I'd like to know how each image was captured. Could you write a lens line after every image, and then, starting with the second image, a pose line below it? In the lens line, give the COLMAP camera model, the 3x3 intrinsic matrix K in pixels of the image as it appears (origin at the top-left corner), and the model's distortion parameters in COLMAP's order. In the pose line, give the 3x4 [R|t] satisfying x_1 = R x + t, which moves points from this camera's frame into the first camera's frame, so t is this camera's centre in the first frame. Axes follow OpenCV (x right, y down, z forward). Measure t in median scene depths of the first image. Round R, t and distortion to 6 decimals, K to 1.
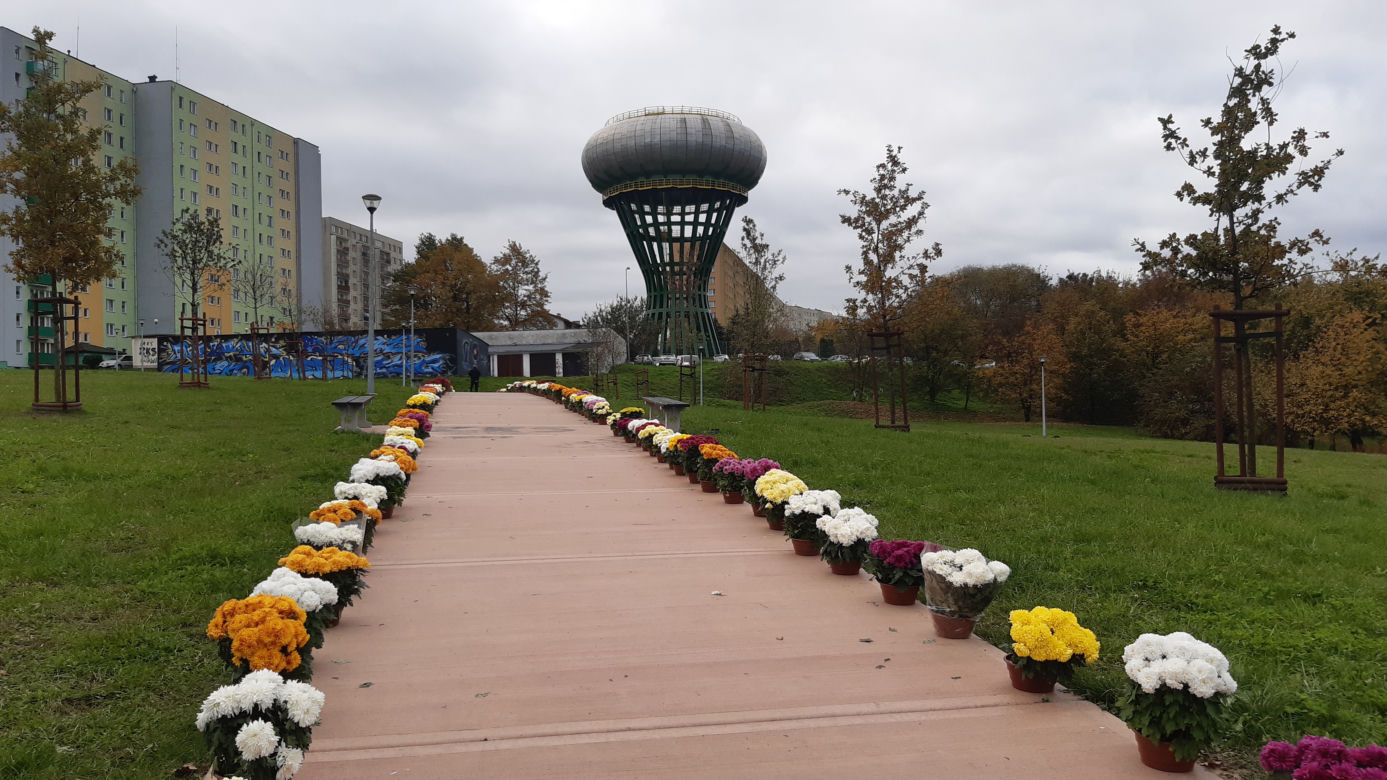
lens RADIAL K [[1061.4, 0, 685.7], [0, 1061.4, 395.5], [0, 0, 1]] dist [0.073487, -0.150915]
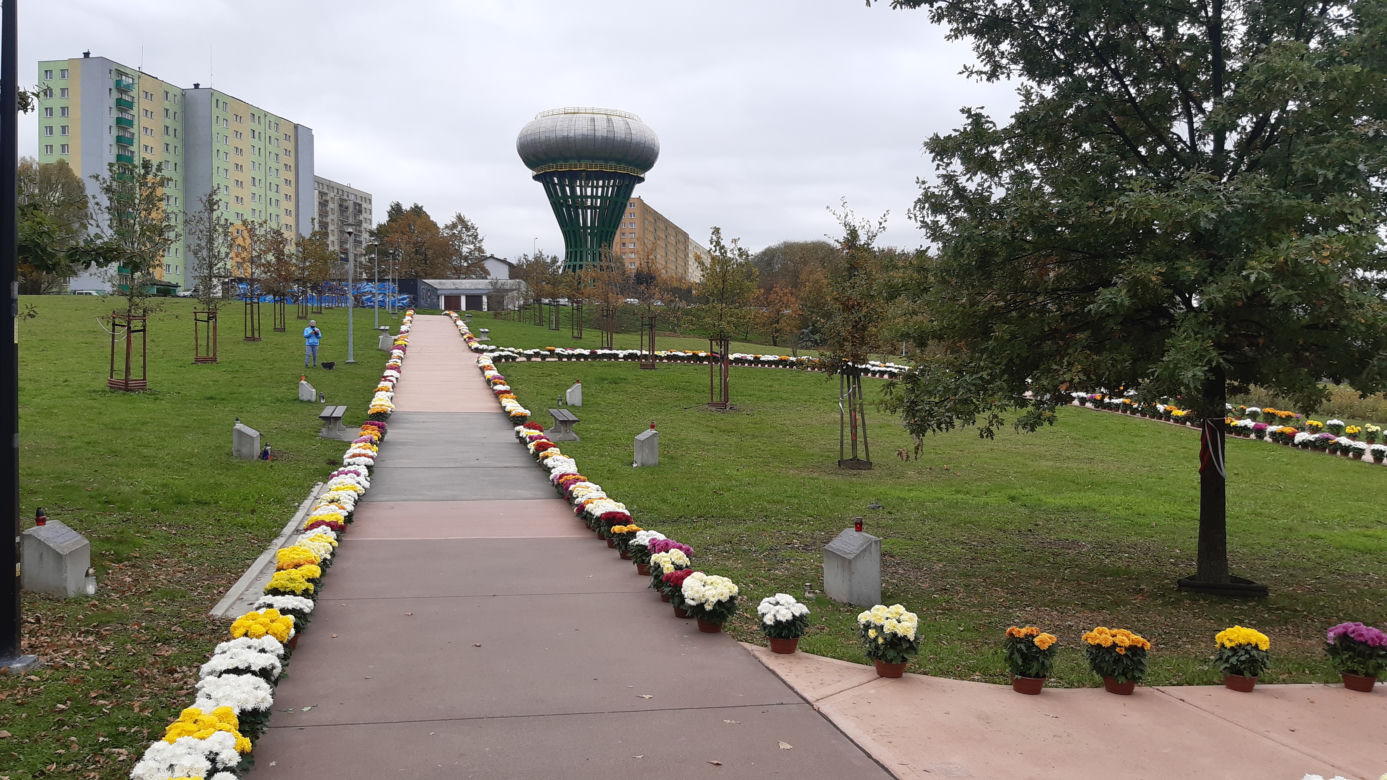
lens RADIAL K [[1061.4, 0, 685.7], [0, 1061.4, 395.5], [0, 0, 1]] dist [0.073487, -0.150915]
pose [[0.998997, 0.024745, 0.037317, 0.076965], [-0.026805, 0.998084, 0.055762, 0.006879], [-0.035866, -0.056707, 0.997746, -0.364637]]
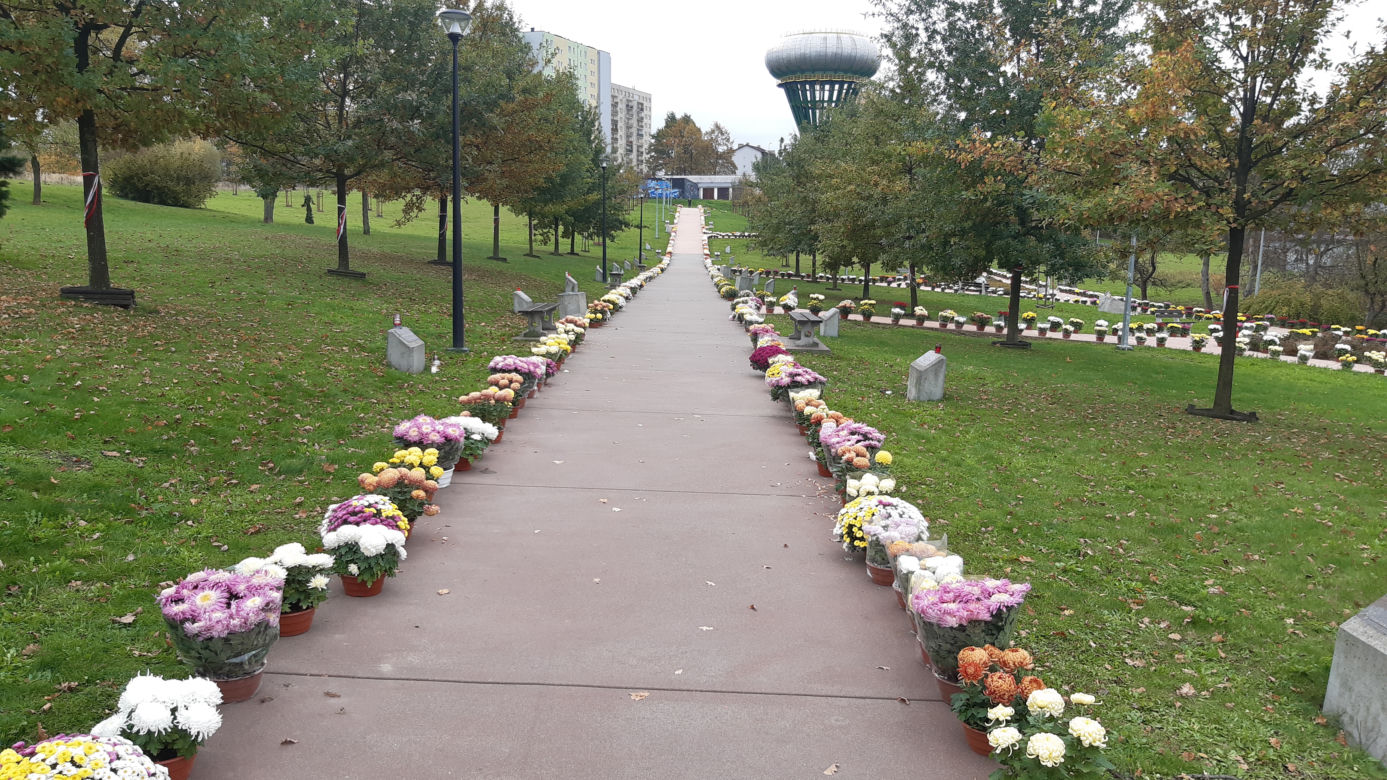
lens RADIAL K [[1061.4, 0, 685.7], [0, 1061.4, 395.5], [0, 0, 1]] dist [0.073487, -0.150915]
pose [[0.977251, 0.071429, -0.199695, 0.166031], [-0.035042, 0.983018, 0.180132, -0.007899], [0.209170, -0.169036, 0.963159, -0.767986]]
